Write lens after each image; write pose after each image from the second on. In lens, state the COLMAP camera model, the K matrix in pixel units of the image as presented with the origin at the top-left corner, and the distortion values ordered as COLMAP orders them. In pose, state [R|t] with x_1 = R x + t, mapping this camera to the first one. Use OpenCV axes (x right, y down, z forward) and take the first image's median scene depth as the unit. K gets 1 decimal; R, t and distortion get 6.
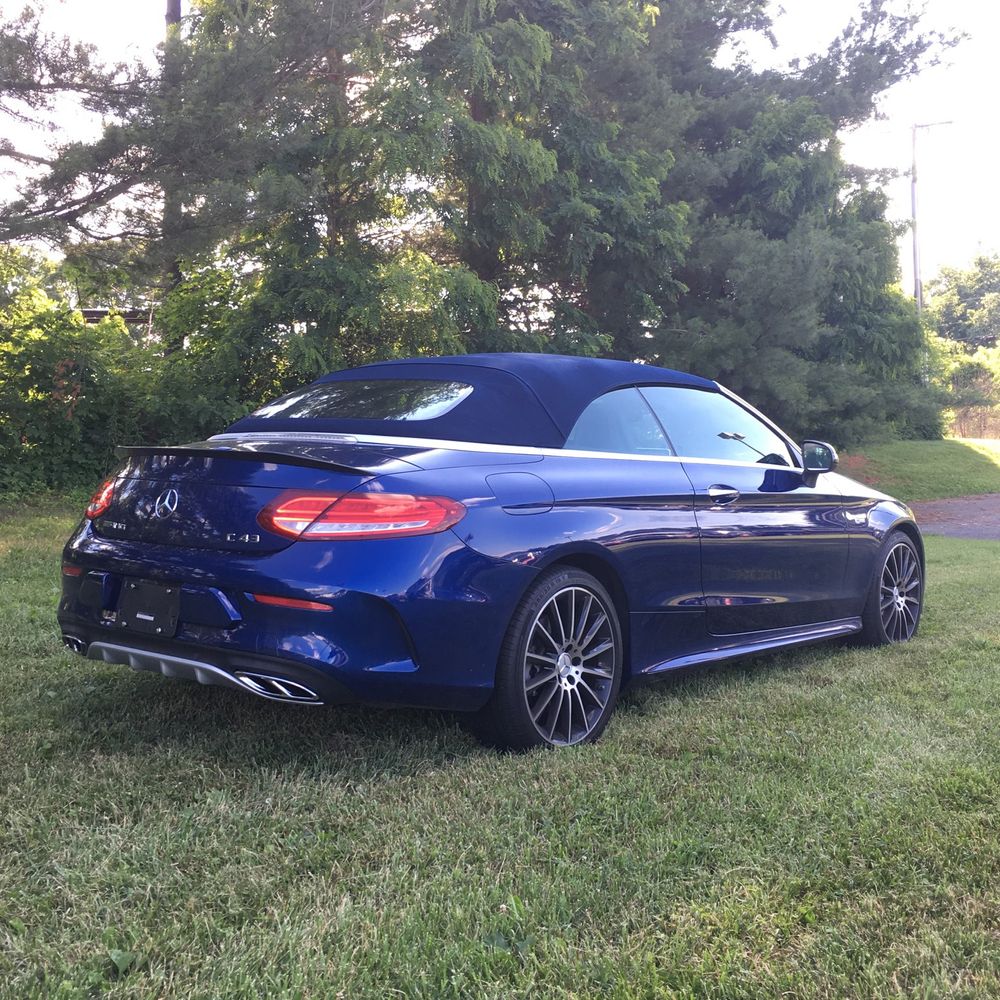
lens RADIAL K [[1215.0, 0, 503.5], [0, 1215.0, 497.6], [0, 0, 1]] dist [0.012257, -0.009643]
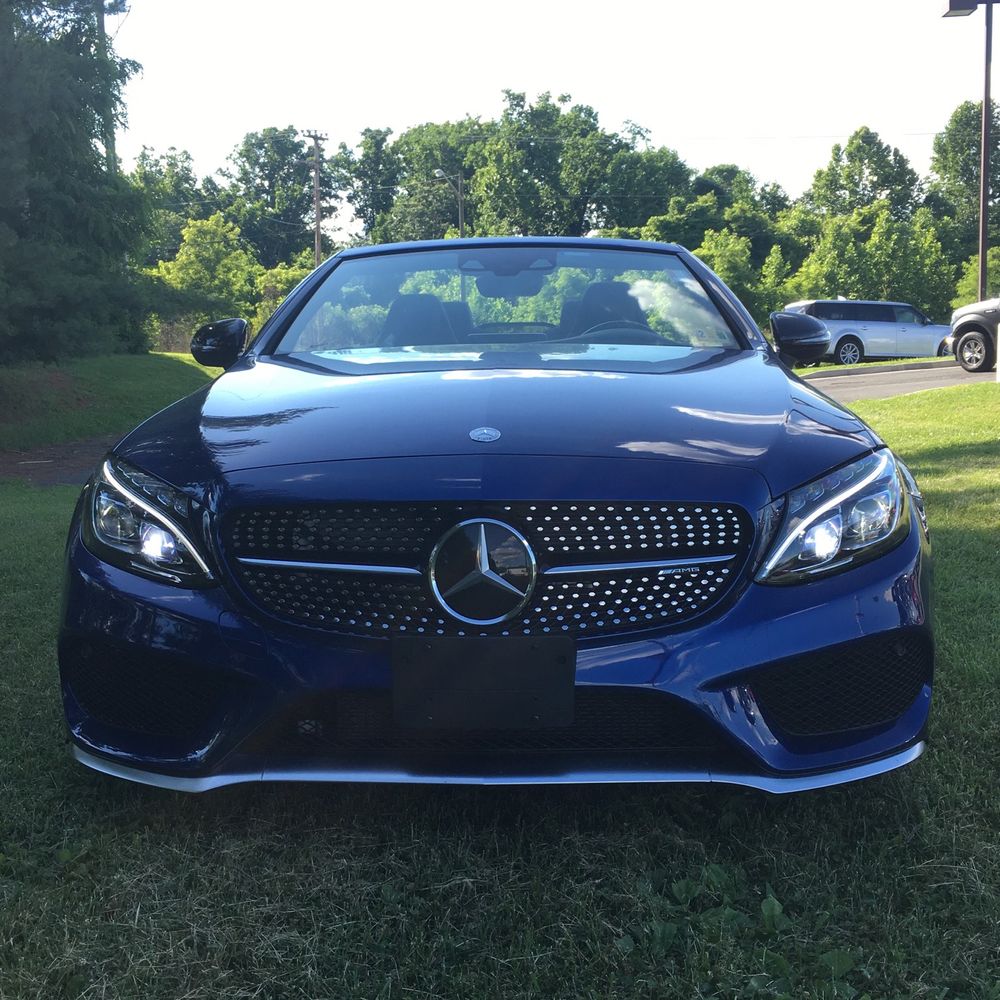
lens RADIAL K [[1215.0, 0, 503.5], [0, 1215.0, 497.6], [0, 0, 1]] dist [0.012257, -0.009643]
pose [[0.790931, -0.056033, 0.609334, 0.038257], [0.015534, 0.997316, 0.071547, -0.005270], [-0.611708, -0.047124, 0.789679, 0.244347]]
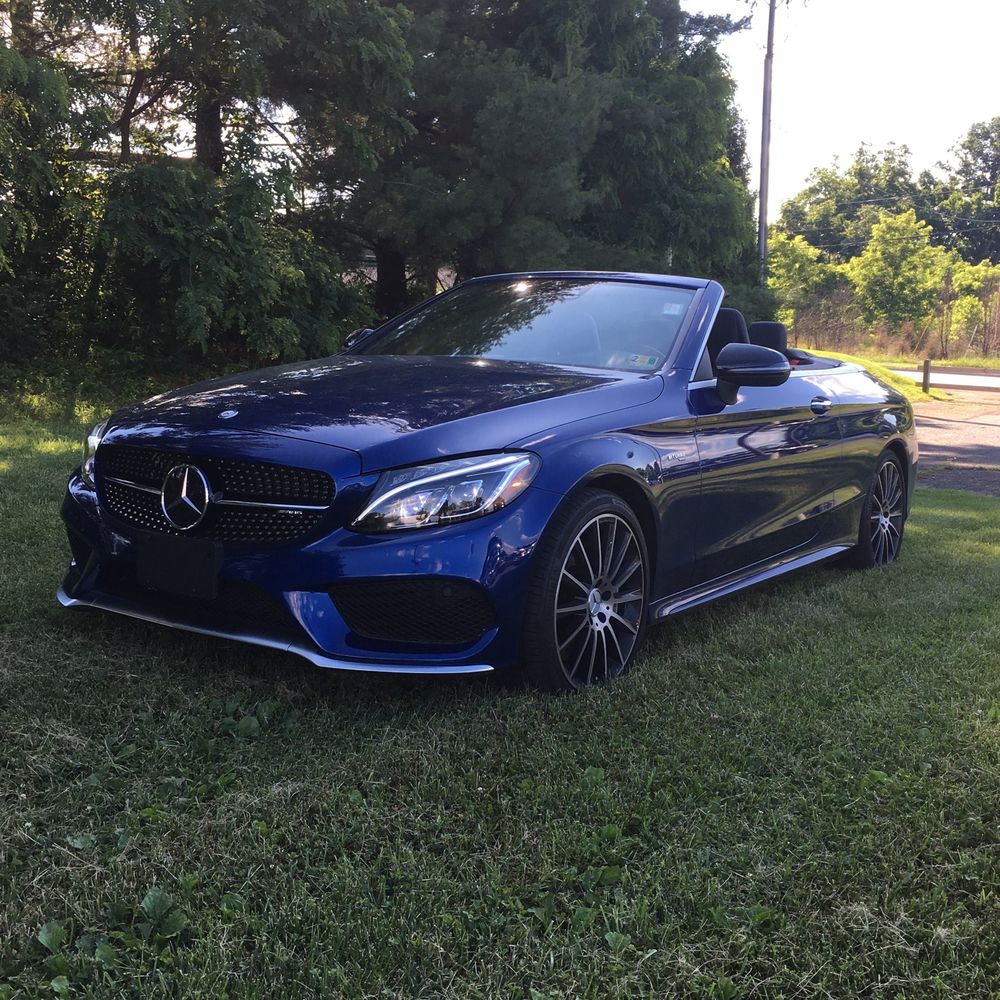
lens RADIAL K [[1215.0, 0, 503.5], [0, 1215.0, 497.6], [0, 0, 1]] dist [0.012257, -0.009643]
pose [[0.993580, 0.048602, 0.102156, 0.111866], [-0.057675, 0.994465, 0.087818, -0.008256], [-0.097322, -0.093146, 0.990885, 0.169907]]
